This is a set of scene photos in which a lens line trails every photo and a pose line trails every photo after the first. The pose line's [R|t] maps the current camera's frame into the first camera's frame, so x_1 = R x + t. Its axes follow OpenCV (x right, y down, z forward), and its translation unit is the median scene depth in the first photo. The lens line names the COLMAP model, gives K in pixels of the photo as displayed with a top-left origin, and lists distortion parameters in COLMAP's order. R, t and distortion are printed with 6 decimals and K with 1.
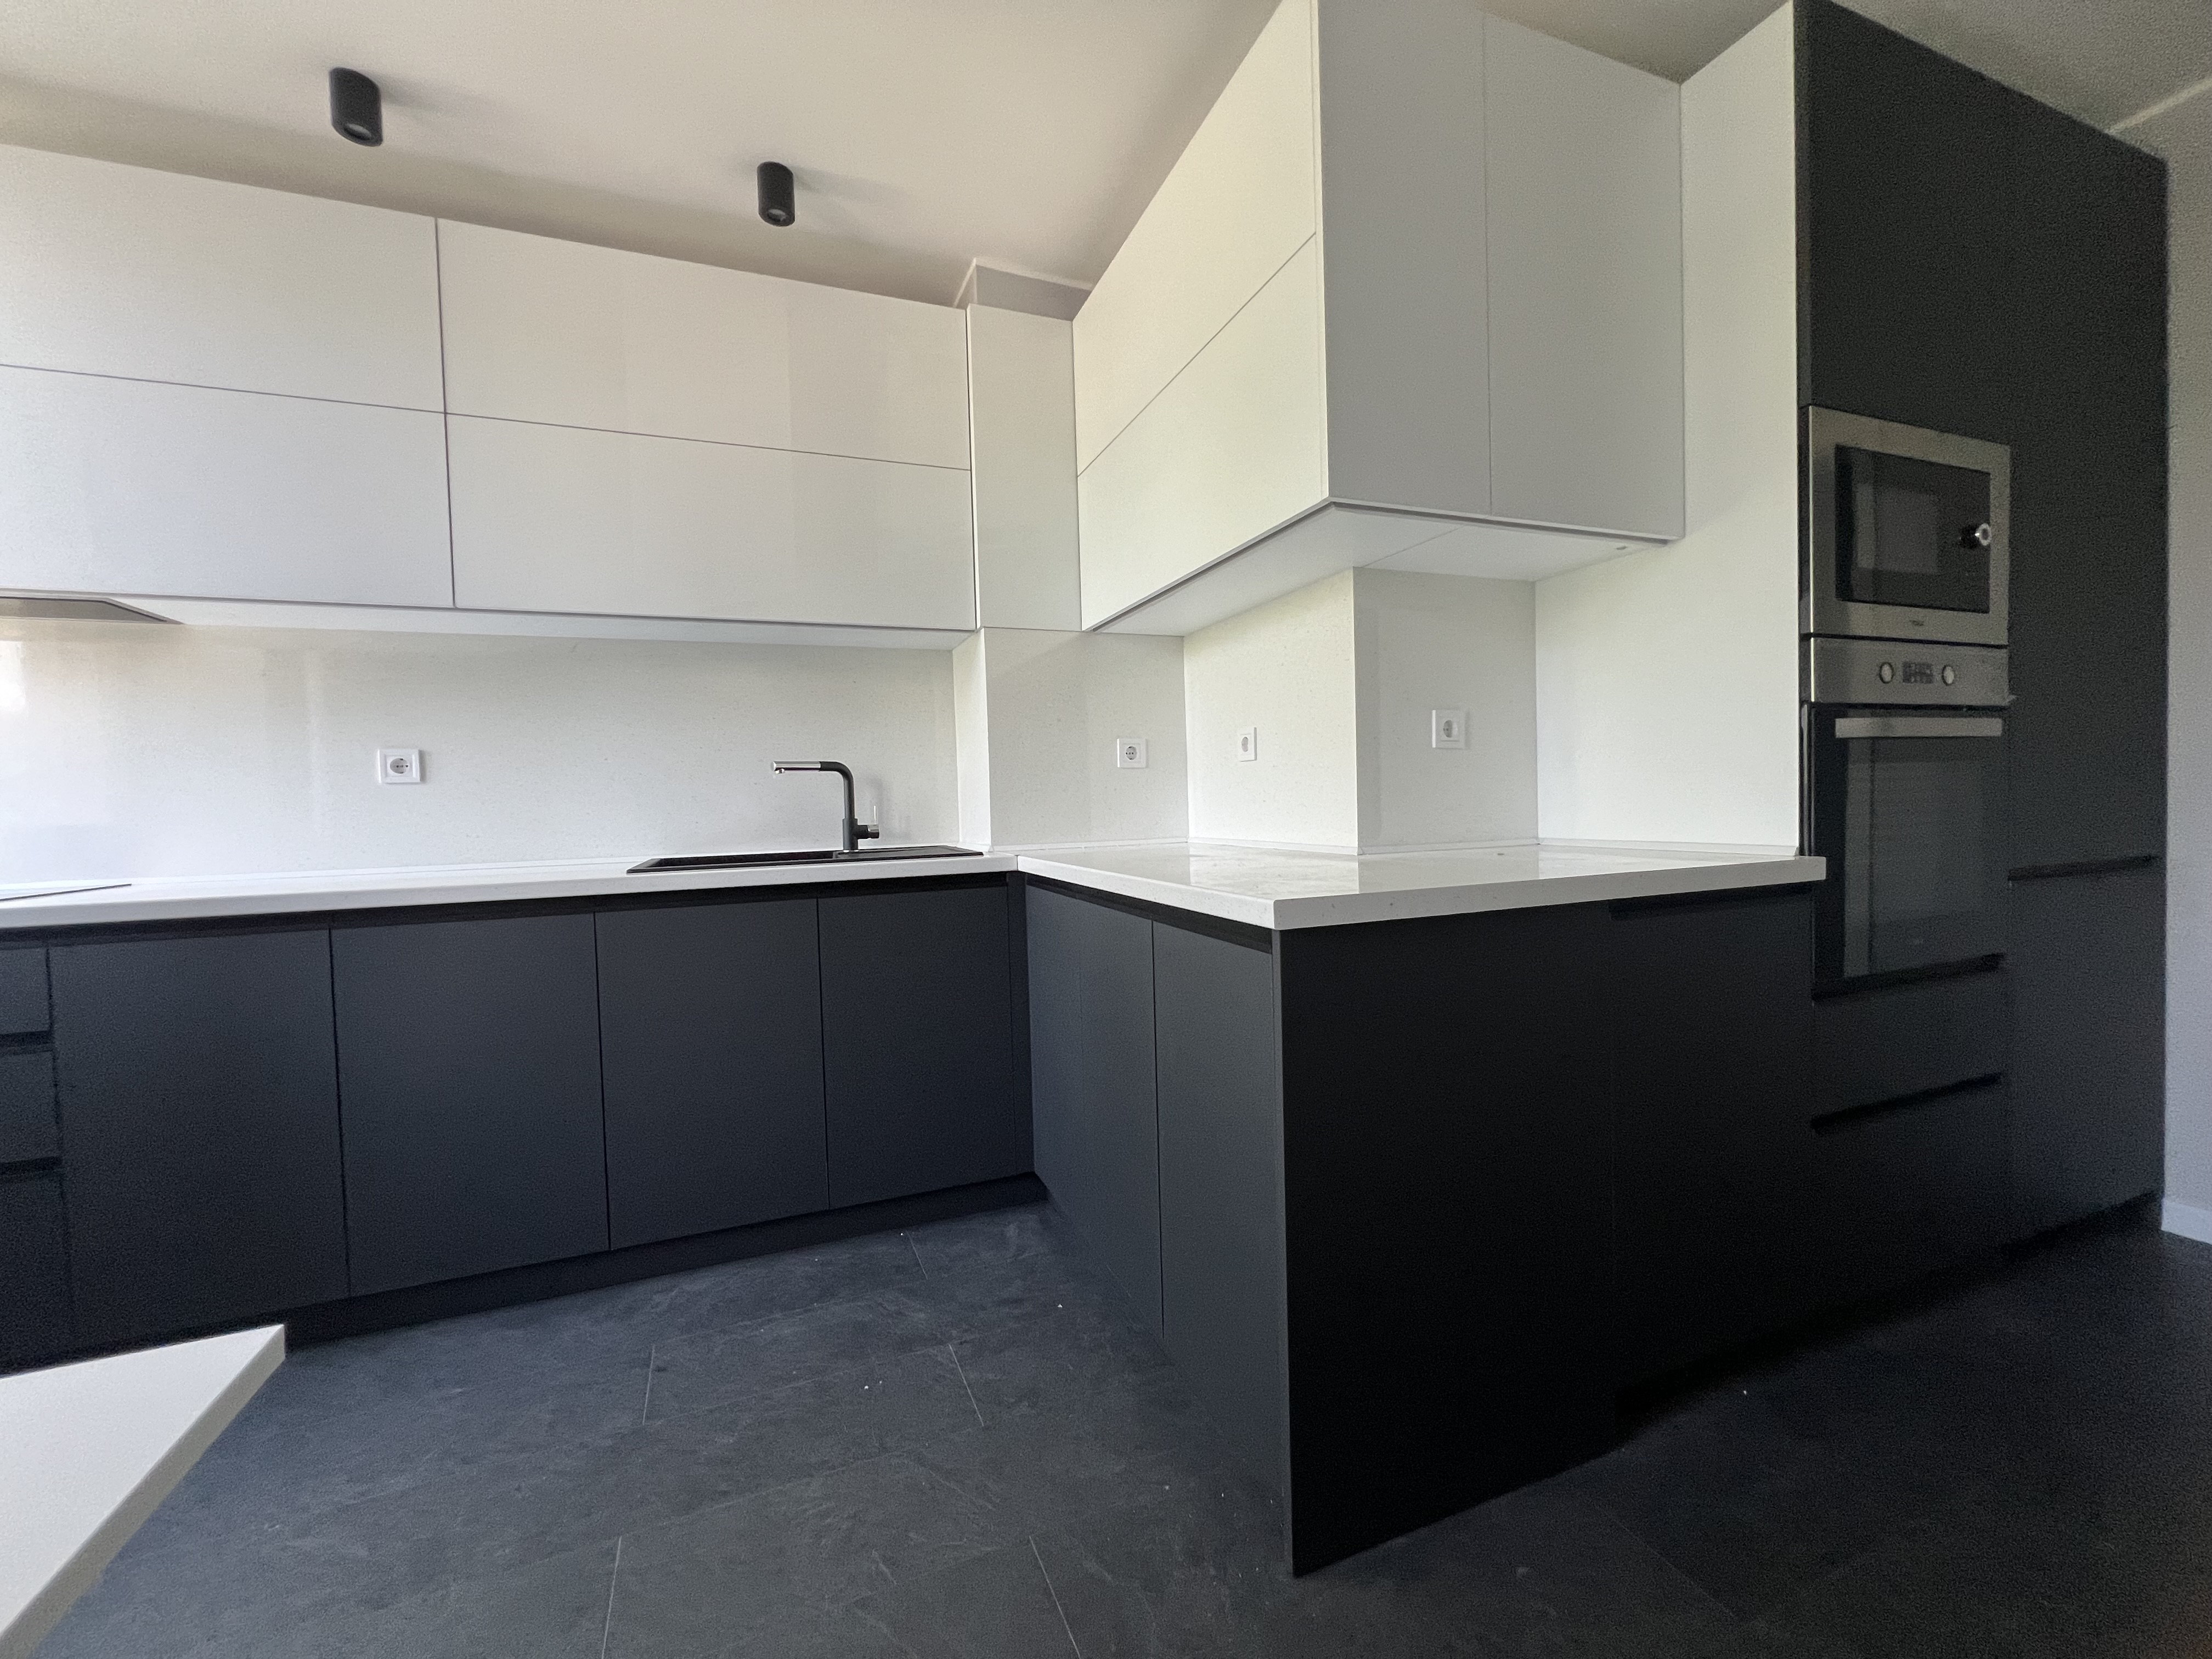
lens RADIAL K [[887.8, 0, 1100.0], [0, 887.8, 825.3], [0, 0, 1]] dist [-0.002315, 0.000644]
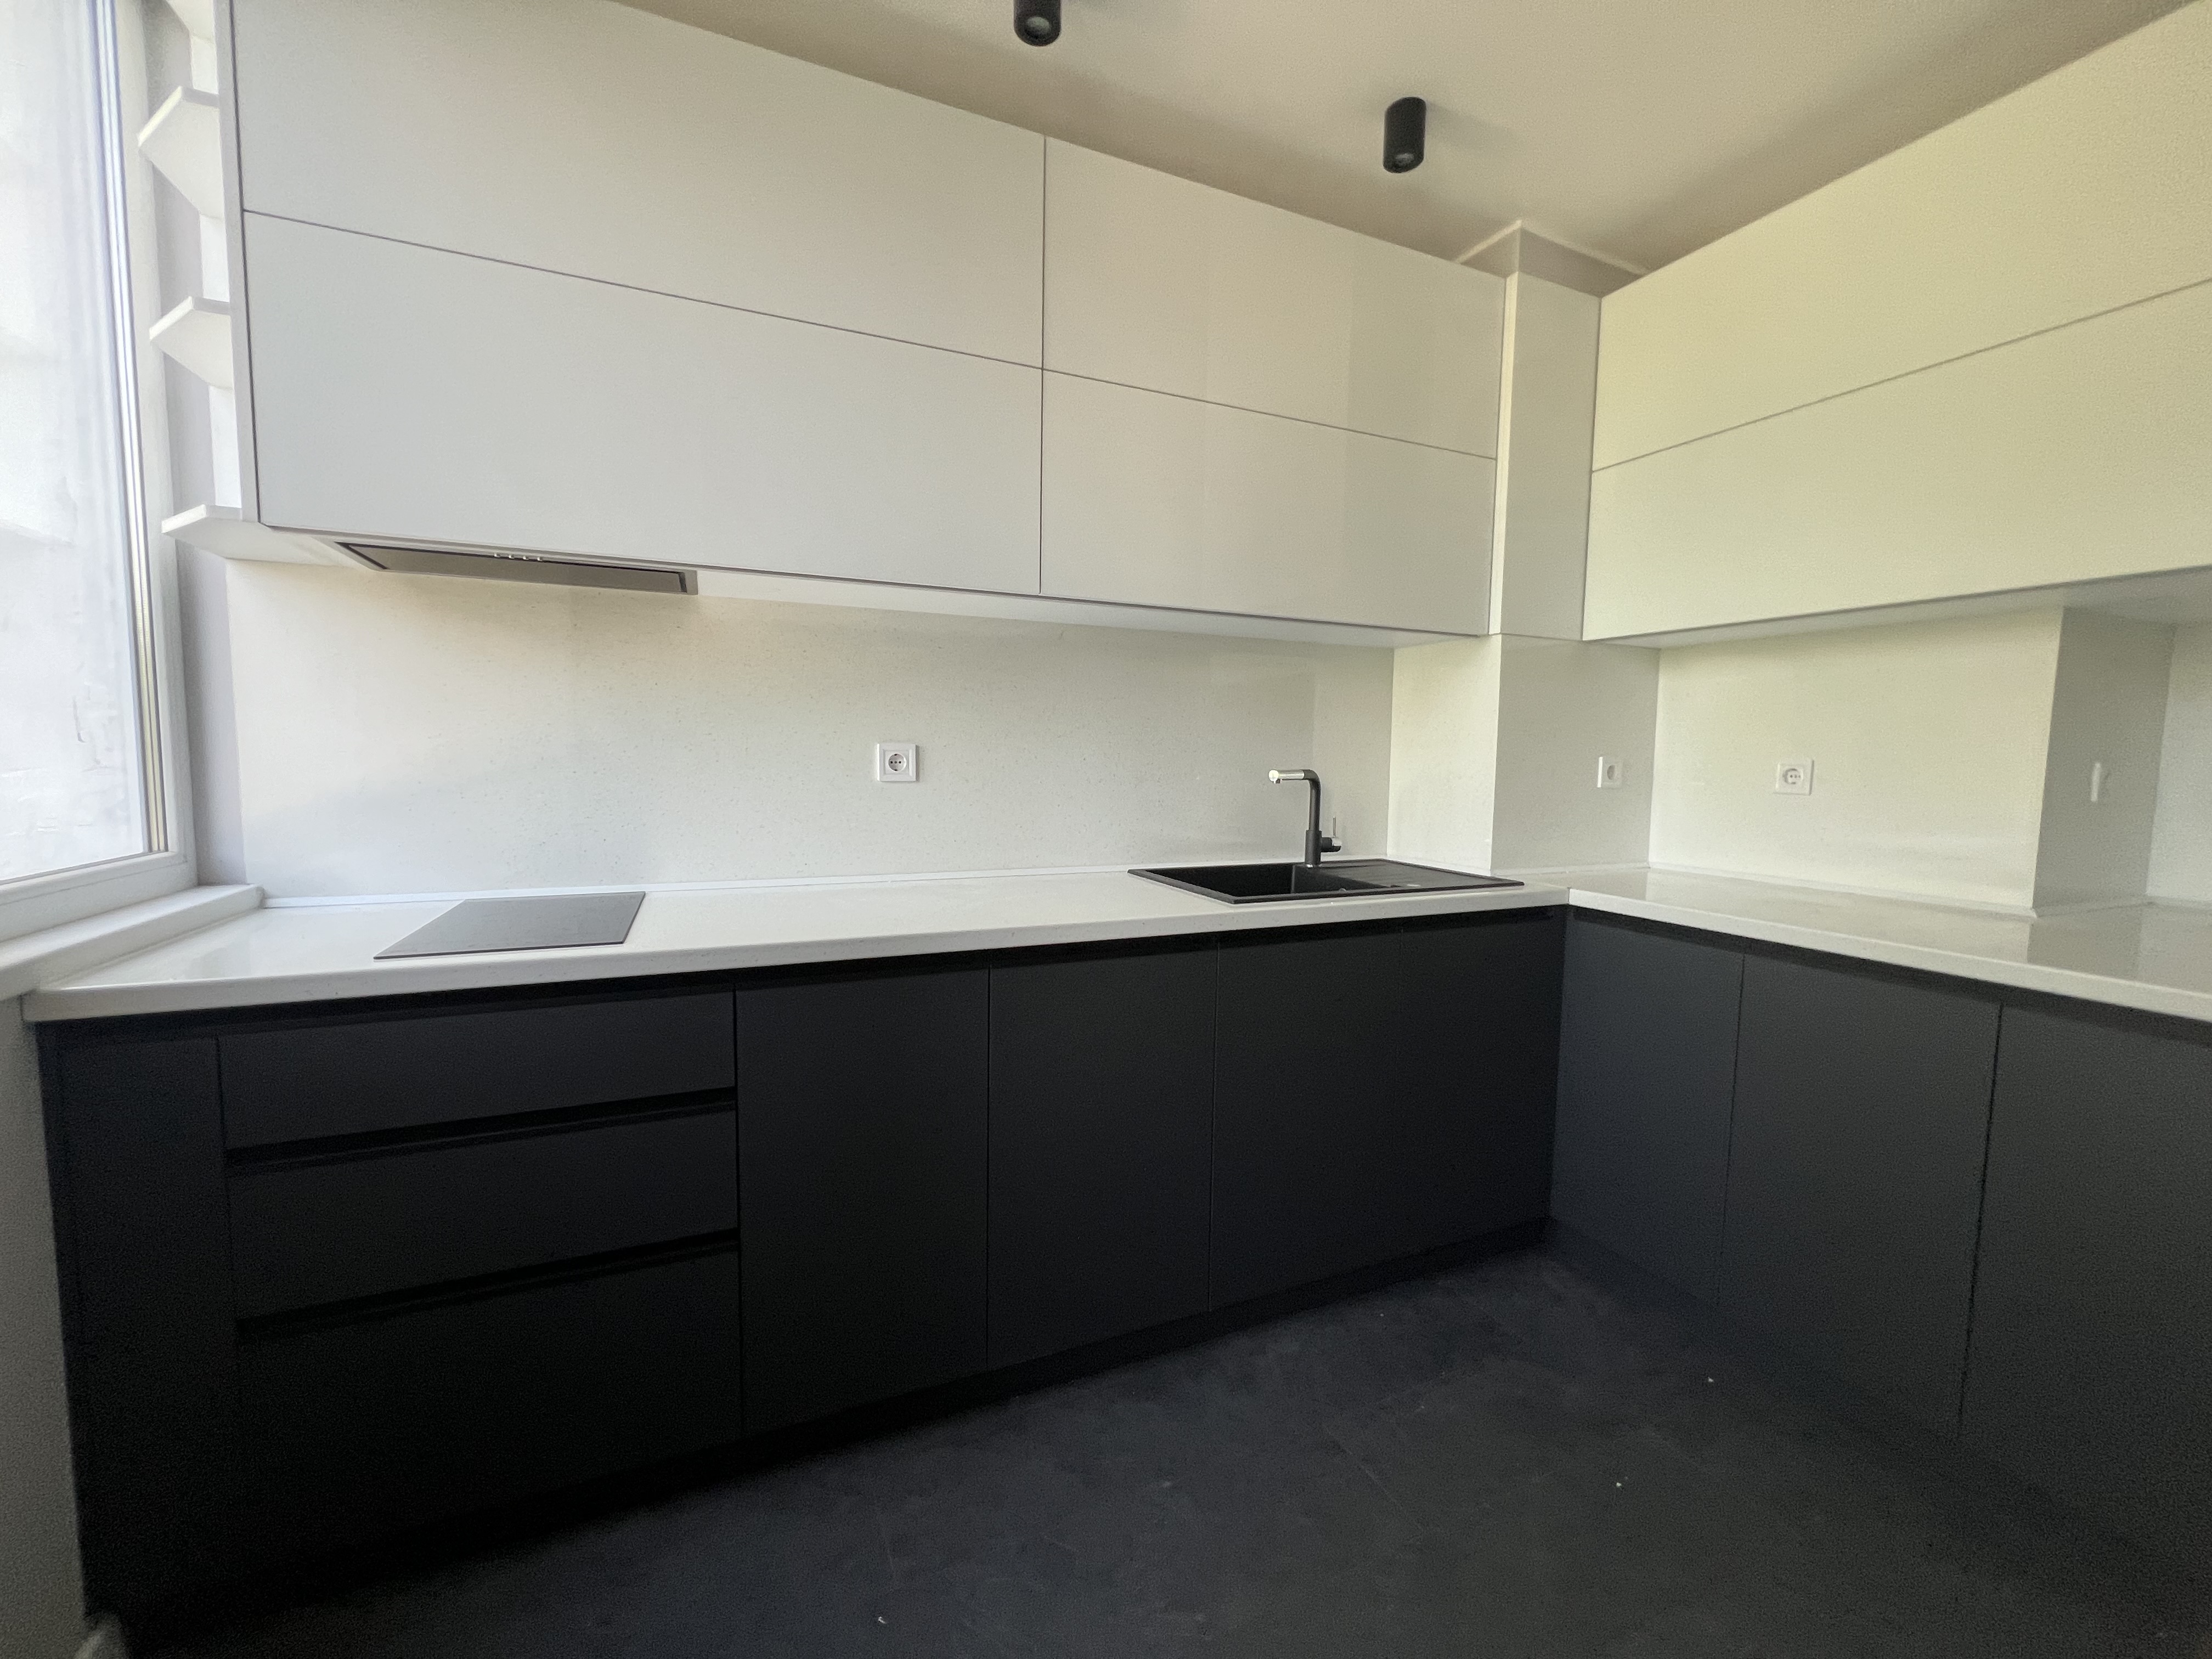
lens RADIAL K [[888.8, 0, 1100.6], [0, 888.8, 824.3], [0, 0, 1]] dist [-0.000681, 0.000392]
pose [[0.998001, 0.040401, 0.048607, -0.719801], [-0.042904, 0.997746, 0.051593, -0.068719], [-0.046413, -0.053575, 0.997485, 0.108132]]
